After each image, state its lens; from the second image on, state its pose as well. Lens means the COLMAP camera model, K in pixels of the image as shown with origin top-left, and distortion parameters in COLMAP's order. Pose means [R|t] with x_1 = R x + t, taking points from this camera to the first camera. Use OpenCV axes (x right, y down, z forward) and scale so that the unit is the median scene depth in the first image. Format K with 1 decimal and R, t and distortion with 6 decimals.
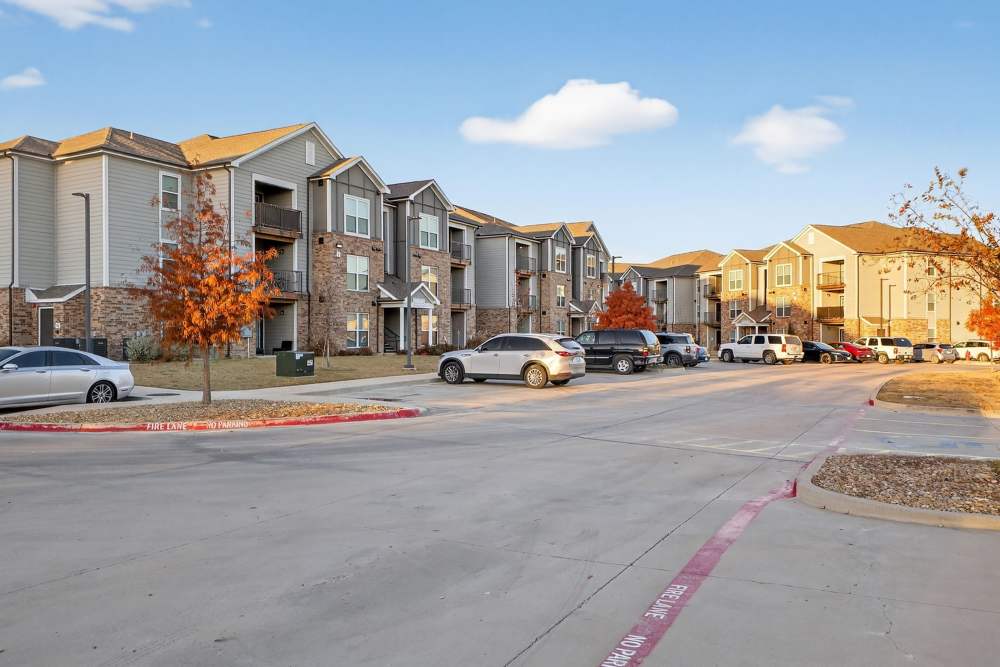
lens RADIAL K [[747.8, 0, 505.2], [0, 747.8, 337.4], [0, 0, 1]] dist [0.031671, -0.007195]
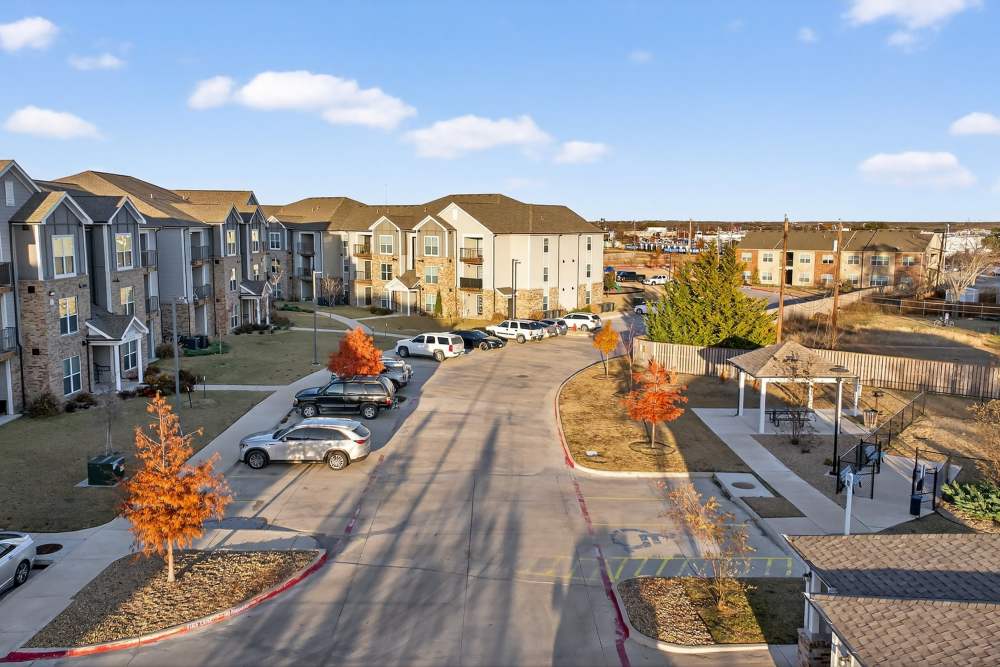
lens RADIAL K [[813.5, 0, 499.5], [0, 813.5, 335.1], [0, 0, 1]] dist [0.041088, -0.022072]
pose [[0.873308, -0.056483, 0.483882, -0.202743], [-0.011158, 0.990676, 0.135779, -0.188693], [-0.487040, -0.123976, 0.864536, -0.150968]]
